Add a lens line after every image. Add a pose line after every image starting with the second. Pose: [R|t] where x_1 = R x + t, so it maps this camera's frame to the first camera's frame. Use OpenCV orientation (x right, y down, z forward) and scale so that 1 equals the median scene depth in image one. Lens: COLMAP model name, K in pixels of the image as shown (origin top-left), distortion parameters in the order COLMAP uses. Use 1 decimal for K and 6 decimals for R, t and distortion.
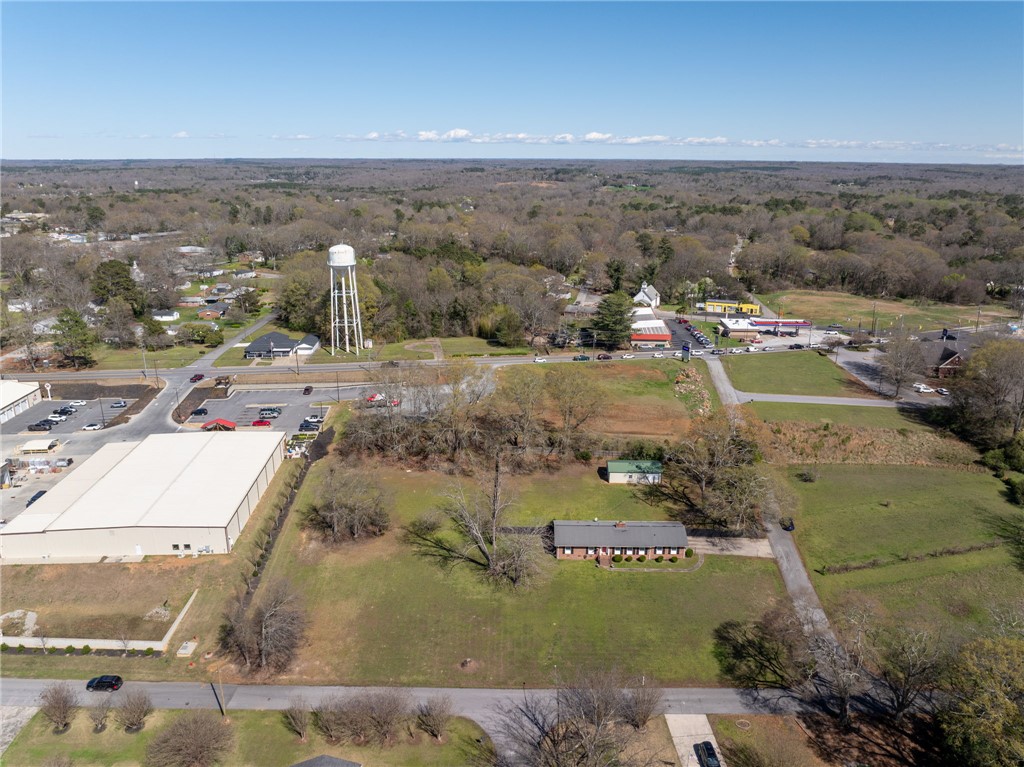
lens RADIAL K [[724.0, 0, 525.0], [0, 724.0, 384.9], [0, 0, 1]] dist [-0.035263, 0.001296]
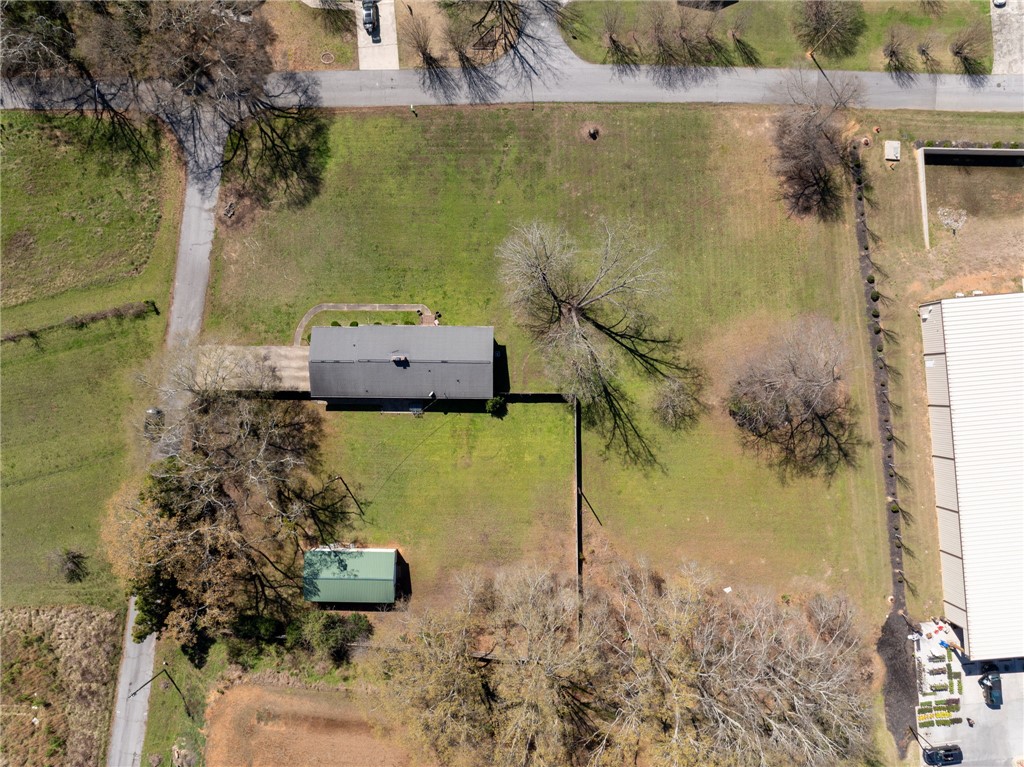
lens RADIAL K [[724.0, 0, 525.0], [0, 724.0, 384.9], [0, 0, 1]] dist [-0.035263, 0.001296]
pose [[-0.999984, 0.000982, -0.005546, 0.012884], [-0.005589, -0.295280, 0.955394, -0.549637], [-0.000699, 0.955410, 0.295281, 0.914357]]
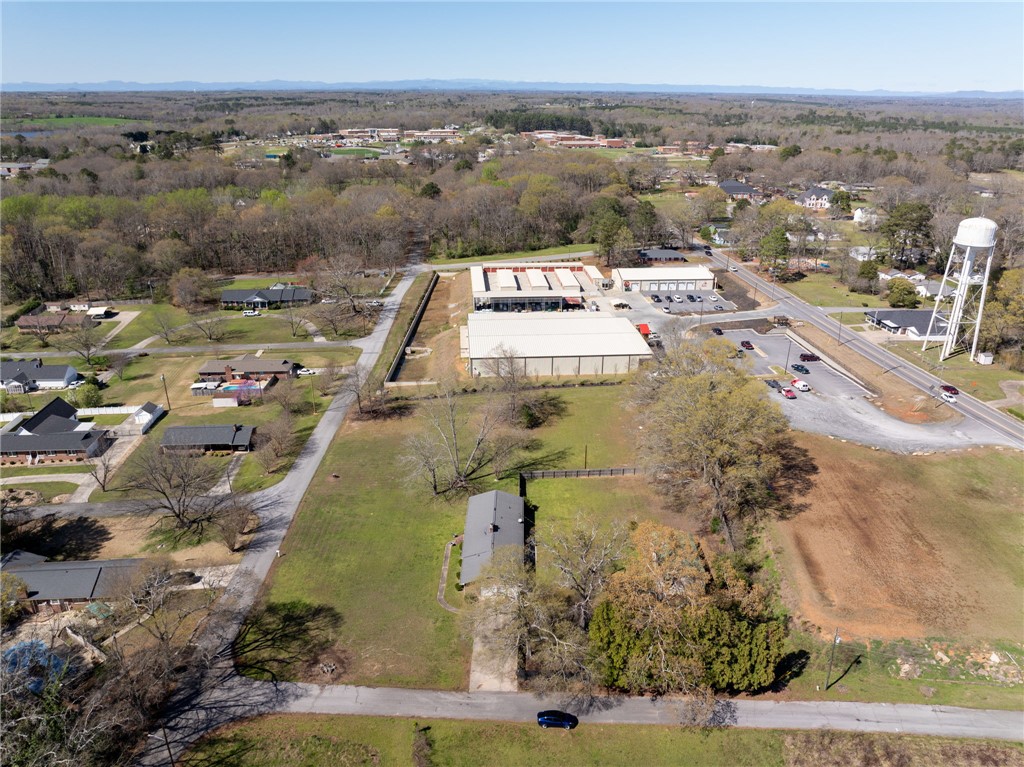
lens RADIAL K [[724.0, 0, 525.0], [0, 724.0, 384.9], [0, 0, 1]] dist [-0.035263, 0.001296]
pose [[0.014212, 0.376026, -0.926500, 0.977682], [-0.308125, 0.883149, 0.353705, -0.309888], [0.951240, 0.280451, 0.128414, 0.985217]]
